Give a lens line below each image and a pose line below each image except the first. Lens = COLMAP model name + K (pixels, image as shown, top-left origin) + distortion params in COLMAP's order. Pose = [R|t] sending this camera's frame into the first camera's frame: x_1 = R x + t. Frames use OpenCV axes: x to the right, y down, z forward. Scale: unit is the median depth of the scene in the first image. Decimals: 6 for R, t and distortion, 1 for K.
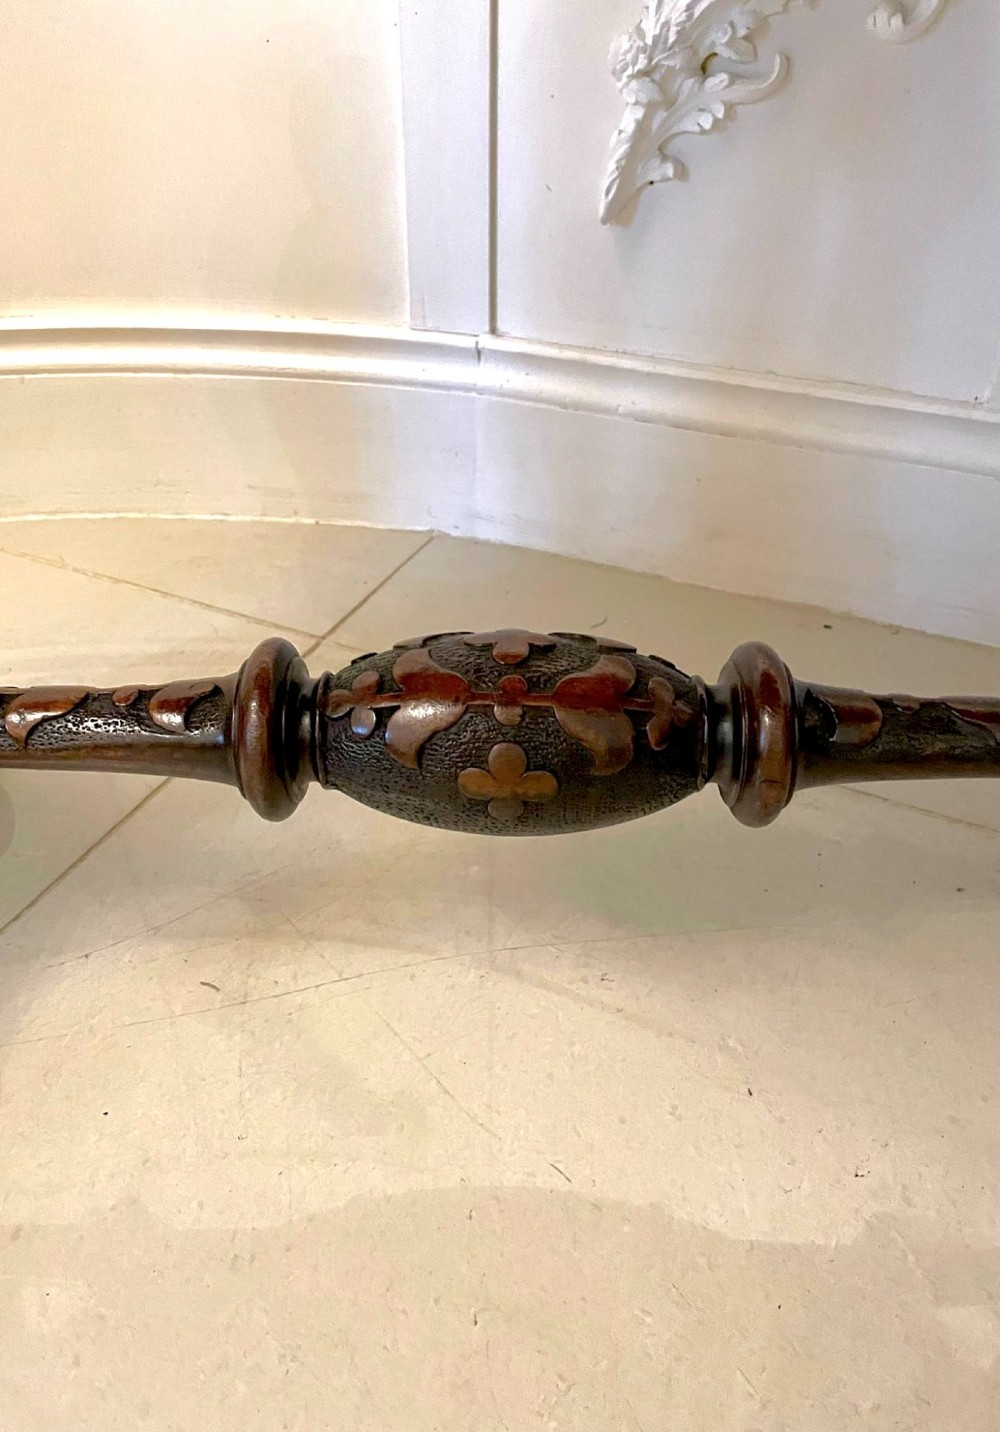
lens RADIAL K [[1090.6, 0, 500.0], [0, 1090.6, 716.0], [0, 0, 1]] dist [0.050253, -0.064887]
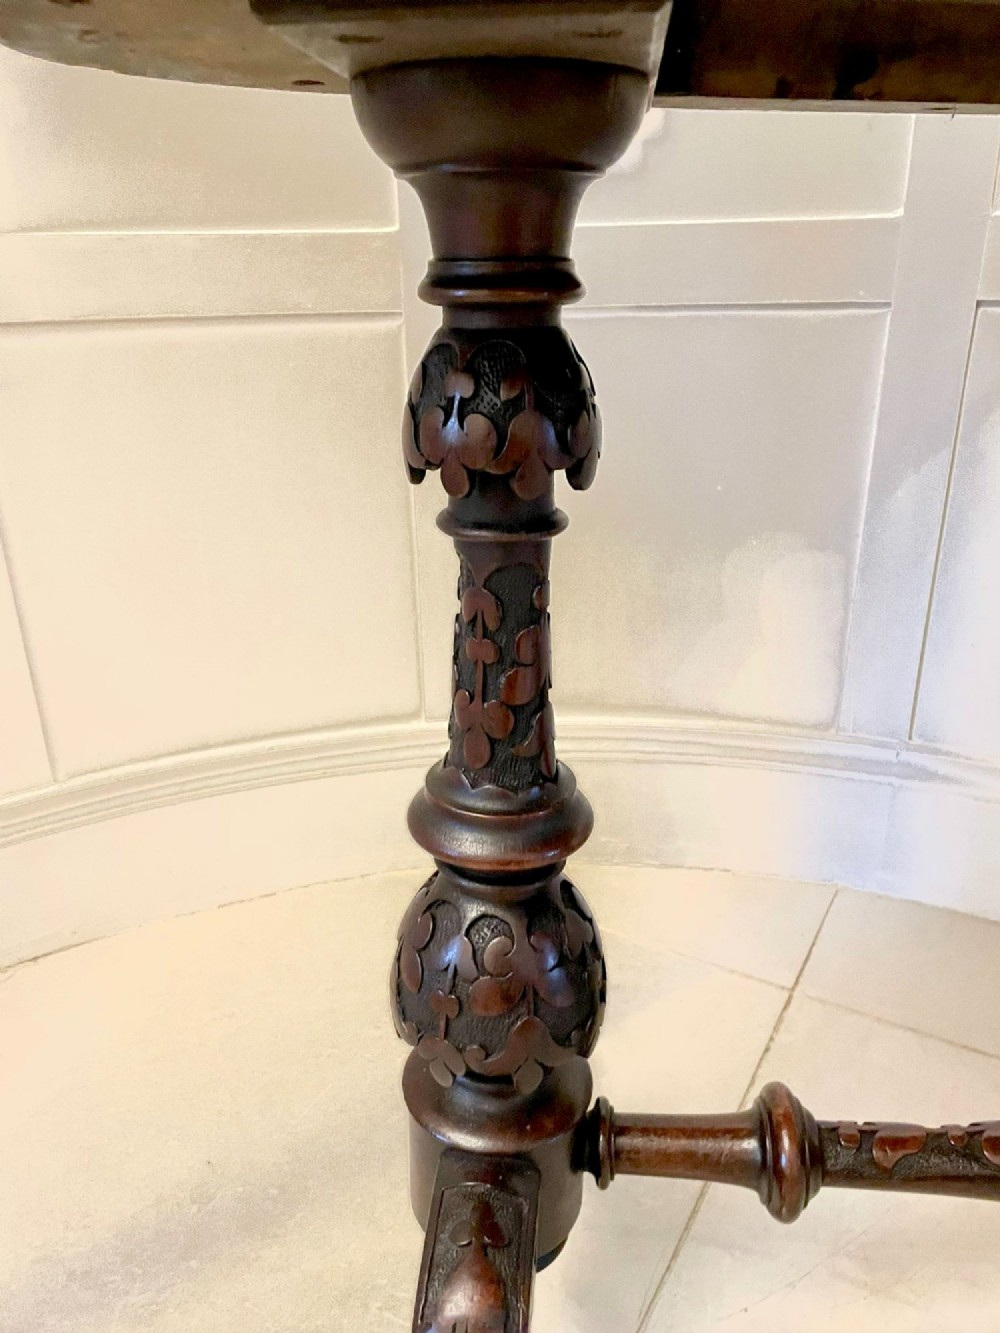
lens RADIAL K [[1040.8, 0, 515.4], [0, 1040.8, 667.3], [0, 0, 1]] dist [0.026293, -0.002205]
pose [[0.998469, 0.009002, -0.054579, -0.400779], [-0.022369, 0.968105, -0.249543, -0.119440], [0.050592, 0.250382, 0.966824, -0.211832]]
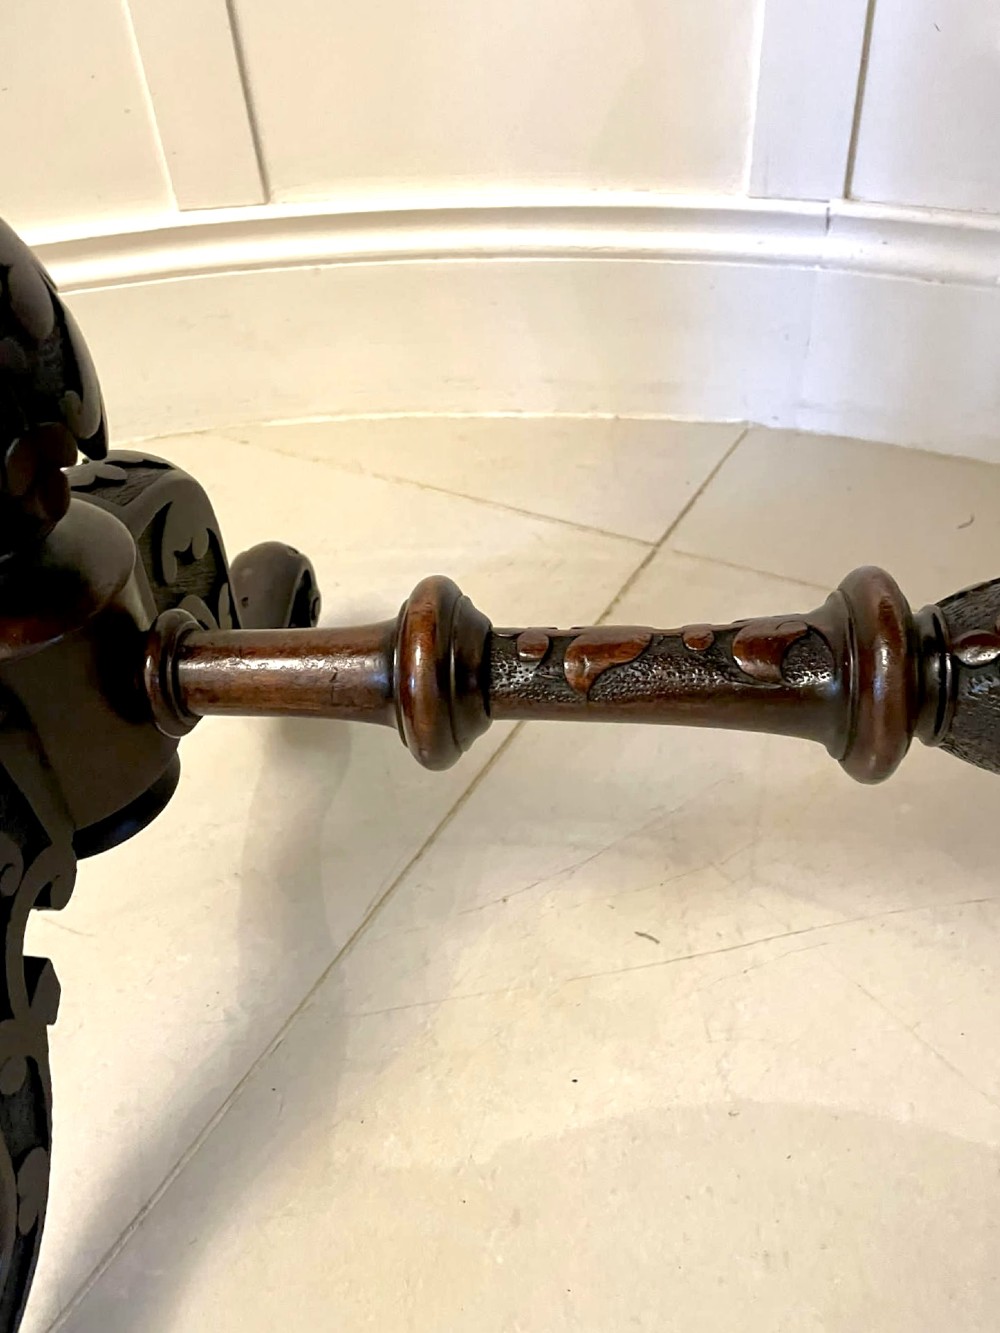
lens RADIAL K [[1092.3, 0, 525.6], [0, 1092.3, 664.8], [0, 0, 1]] dist [0.110923, -0.181226]
pose [[0.997061, -0.005362, -0.076424, -0.200528], [0.009728, 0.998334, 0.056877, -0.023757], [0.075992, -0.057453, 0.995452, 0.059485]]
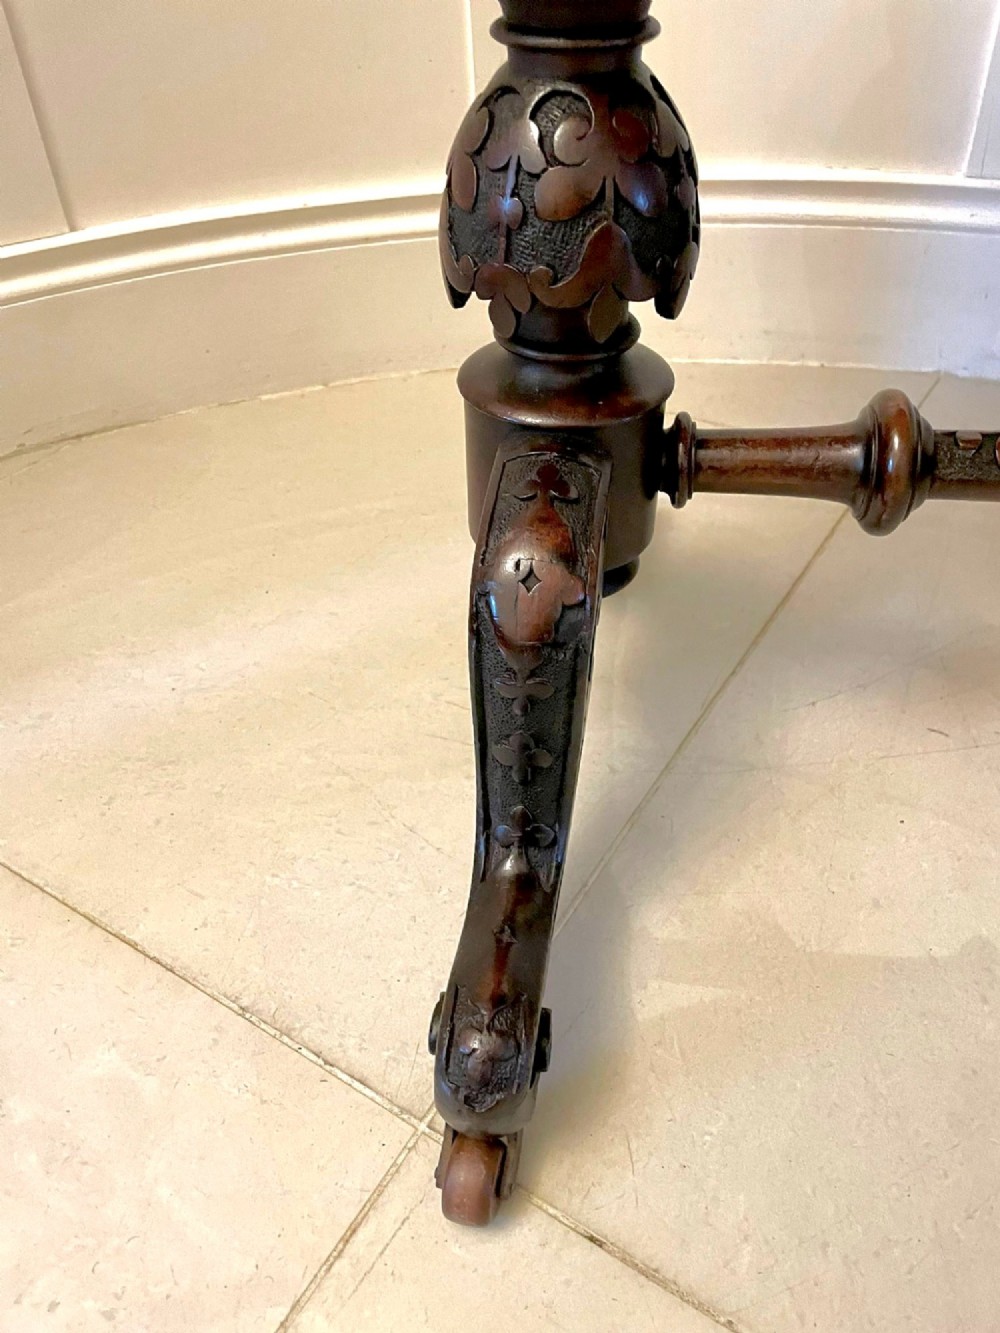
lens RADIAL K [[1029.4, 0, 500.0], [0, 1029.4, 666.5], [0, 0, 1]] dist [0.088141, -0.143137]
pose [[0.992592, 0.041024, -0.114358, -0.408956], [-0.035398, 0.998081, 0.050805, 0.094106], [0.116222, -0.046381, 0.992140, -0.093619]]
